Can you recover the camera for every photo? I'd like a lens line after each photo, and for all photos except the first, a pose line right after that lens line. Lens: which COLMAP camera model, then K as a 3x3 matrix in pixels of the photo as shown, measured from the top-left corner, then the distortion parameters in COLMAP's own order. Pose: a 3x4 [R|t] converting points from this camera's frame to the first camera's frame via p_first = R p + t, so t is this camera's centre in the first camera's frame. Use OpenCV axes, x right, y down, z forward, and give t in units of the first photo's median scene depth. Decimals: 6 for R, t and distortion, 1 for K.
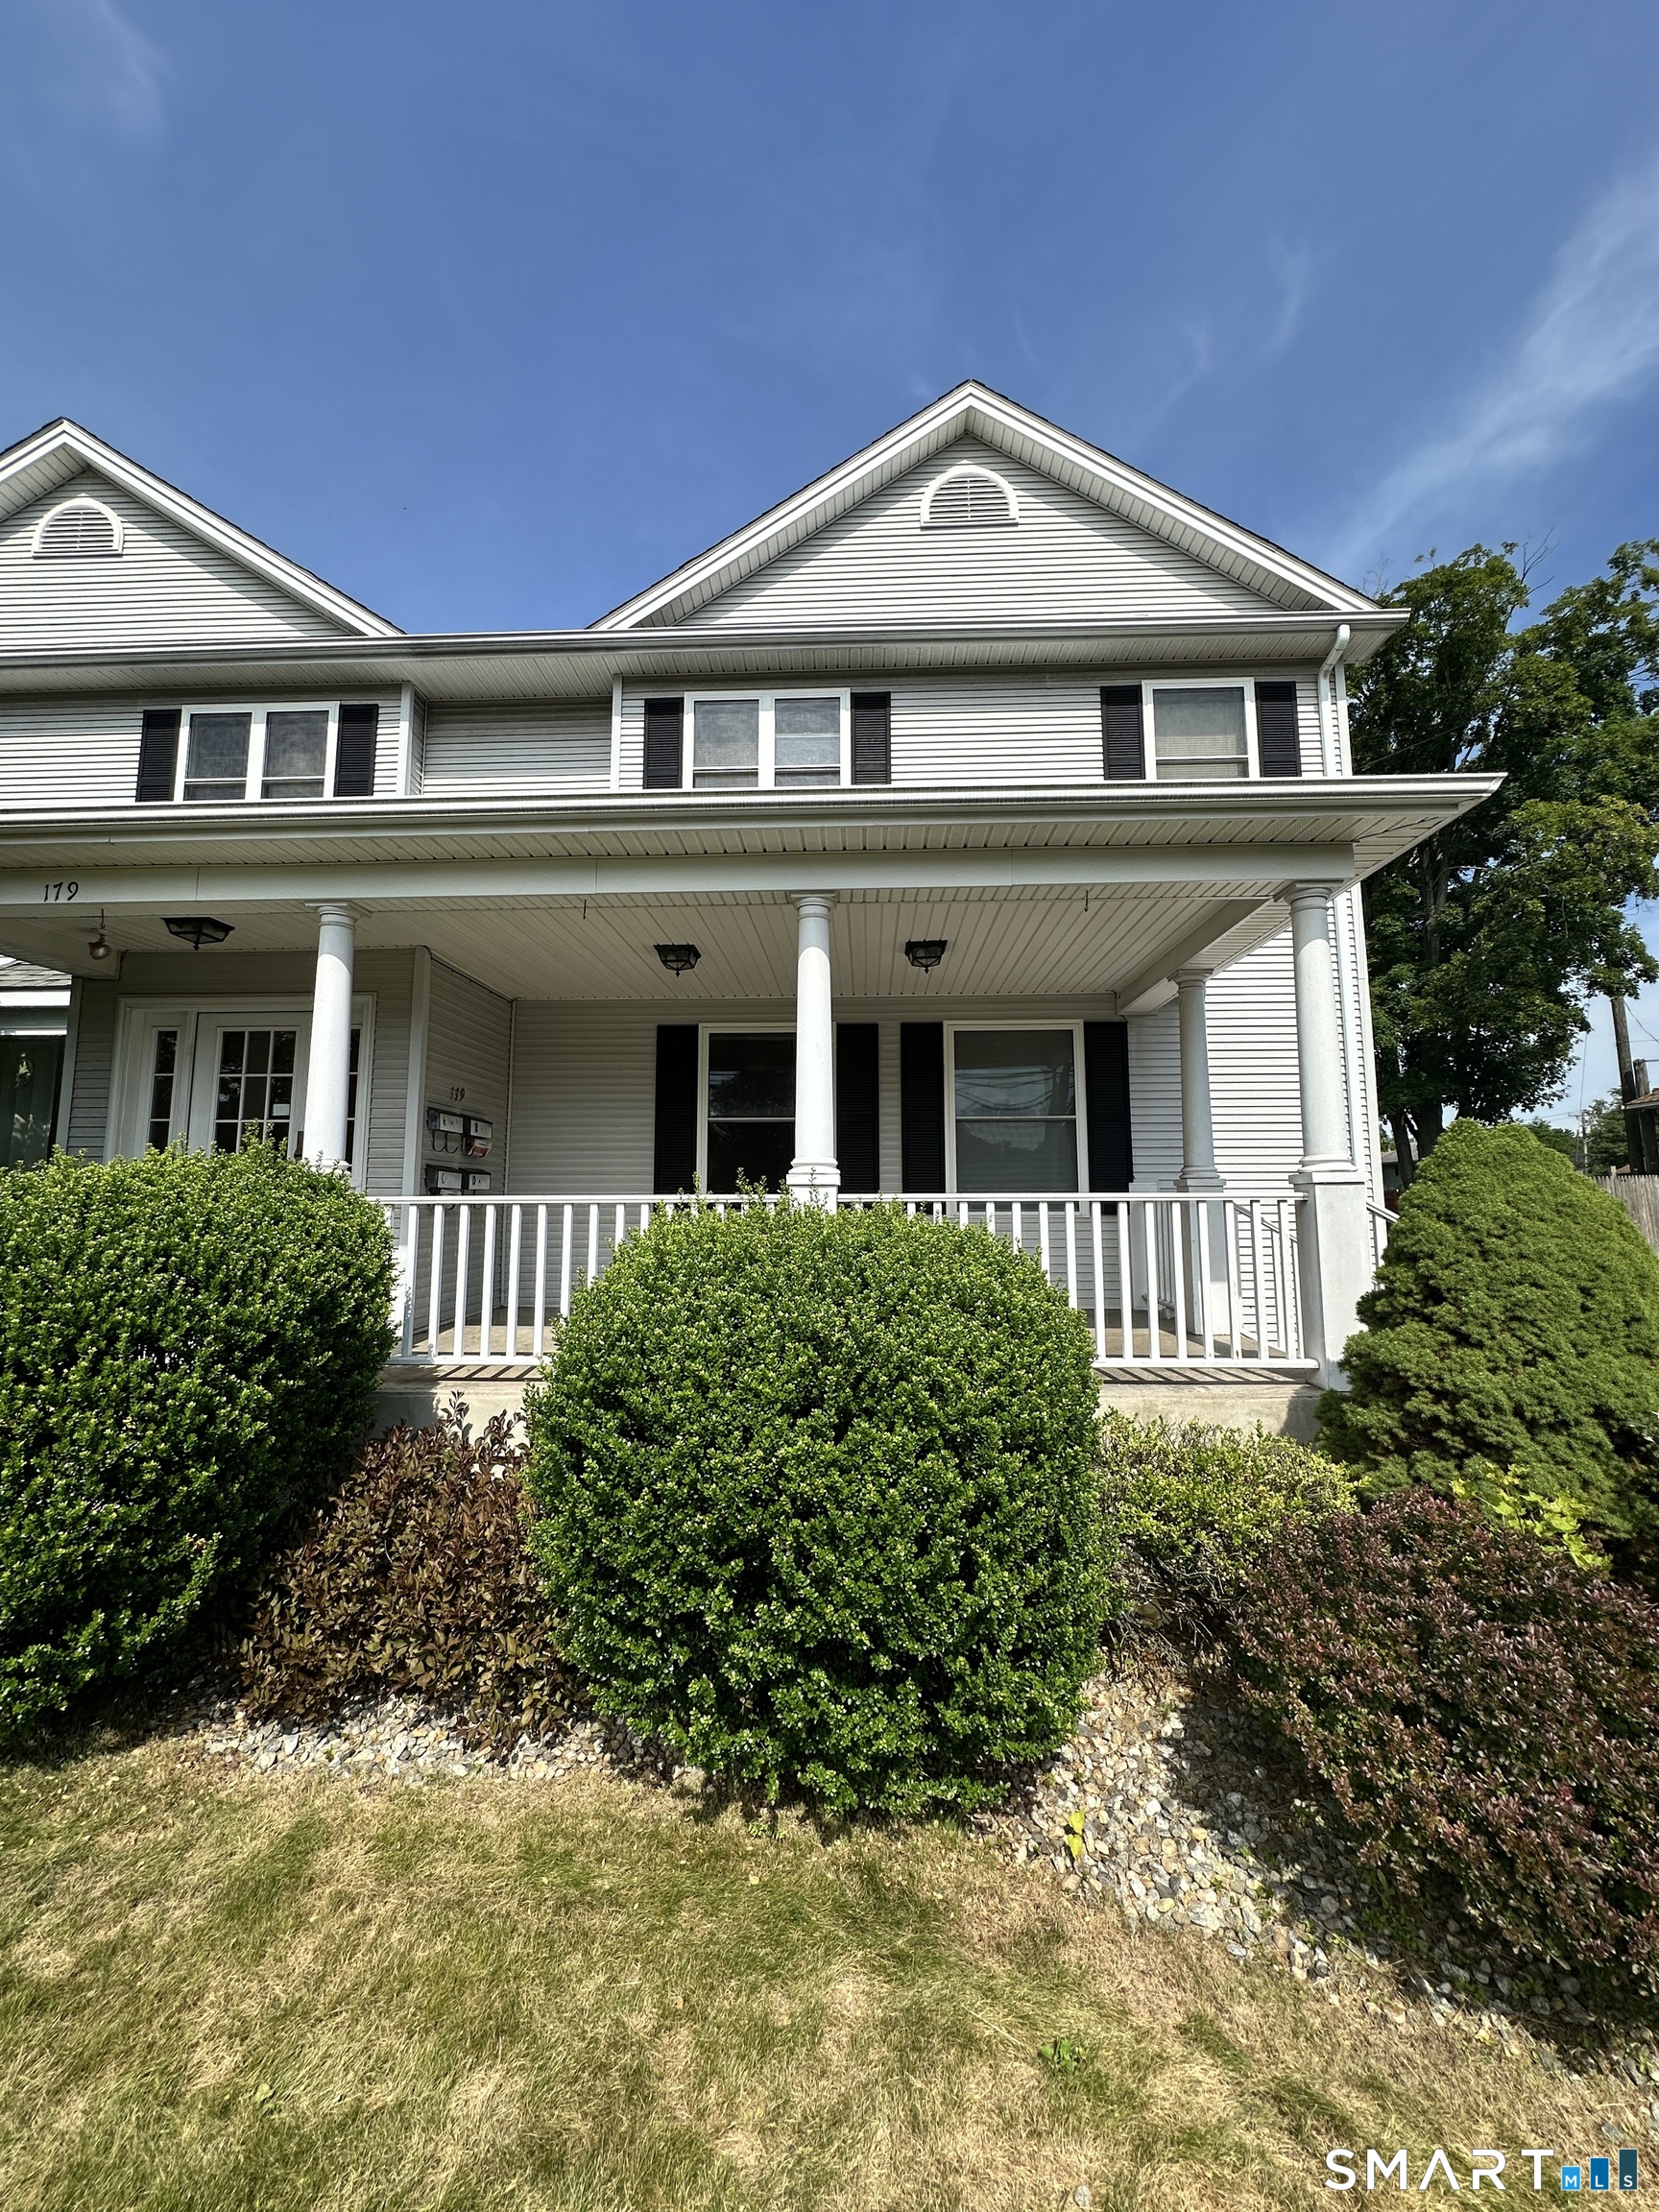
lens RADIAL K [[929.8, 0, 829.5], [0, 929.8, 1106.0], [0, 0, 1]] dist [-0.001822, 0.000087]
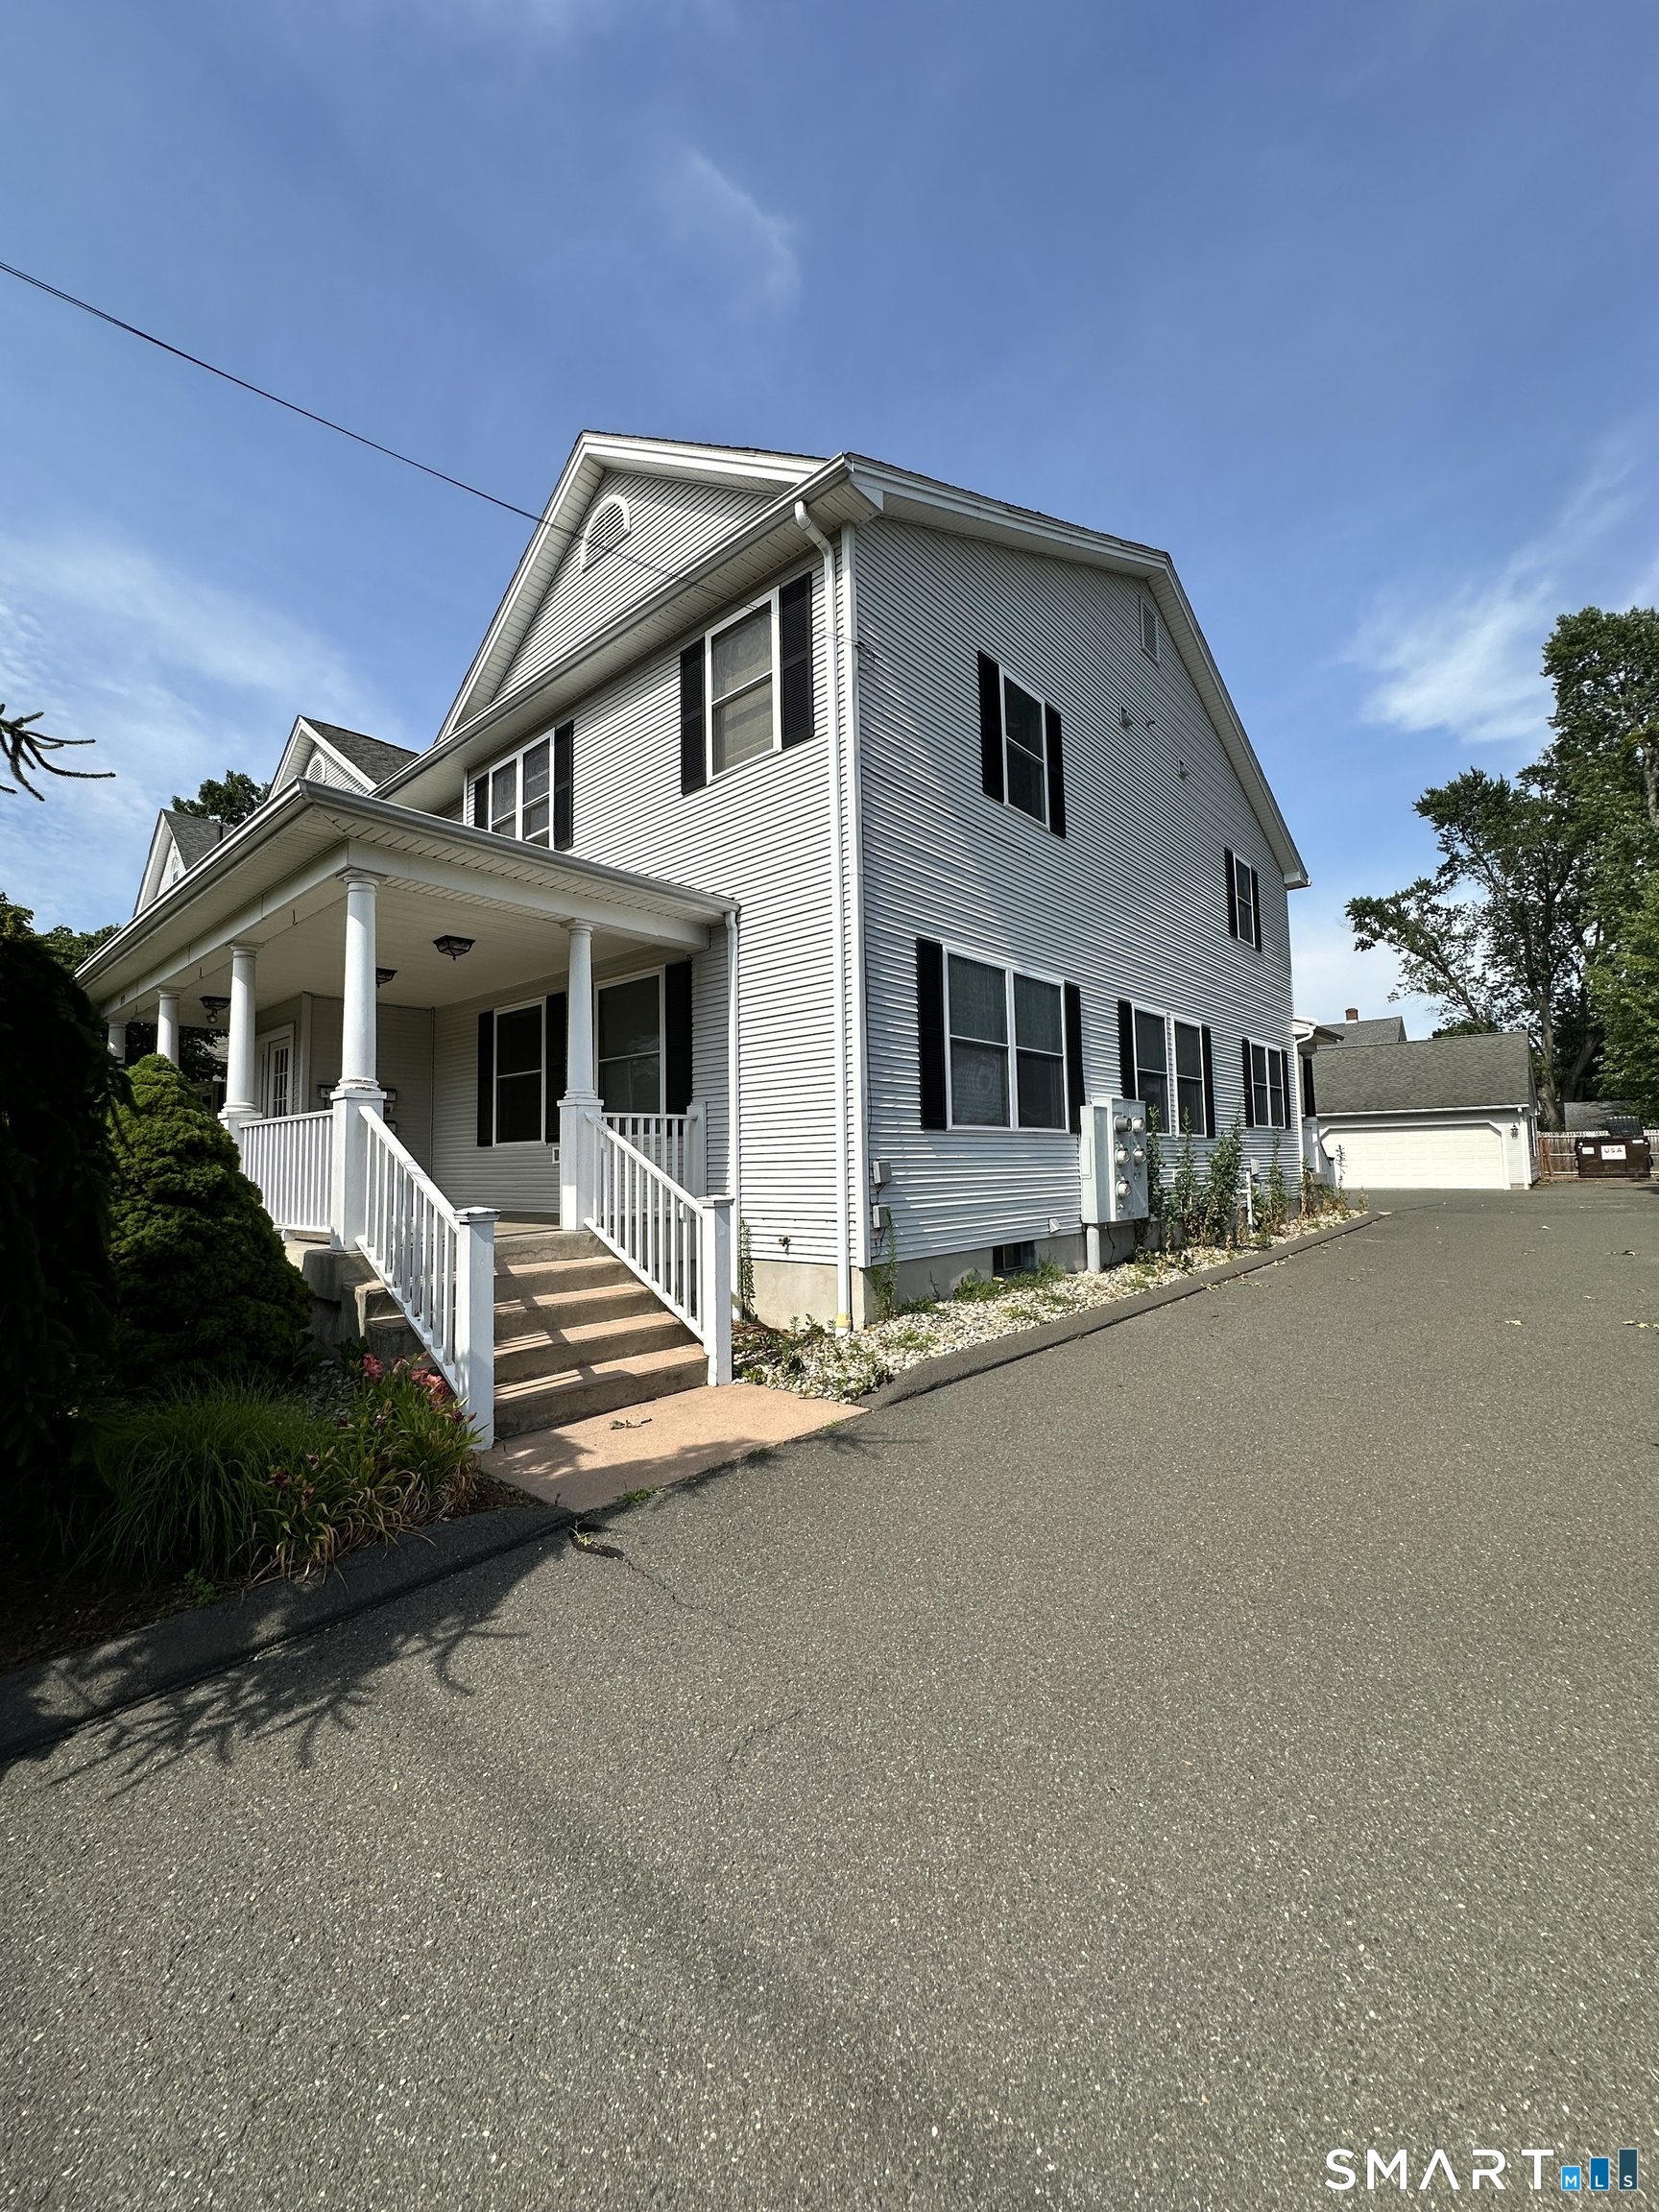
lens RADIAL K [[879.5, 0, 825.6], [0, 879.5, 1101.5], [0, 0, 1]] dist [-0.004121, 0.000650]
pose [[0.747966, -0.035964, -0.662762, 1.097364], [0.092630, 0.994415, 0.050578, 0.041726], [0.657242, -0.099223, 0.747120, 0.281562]]
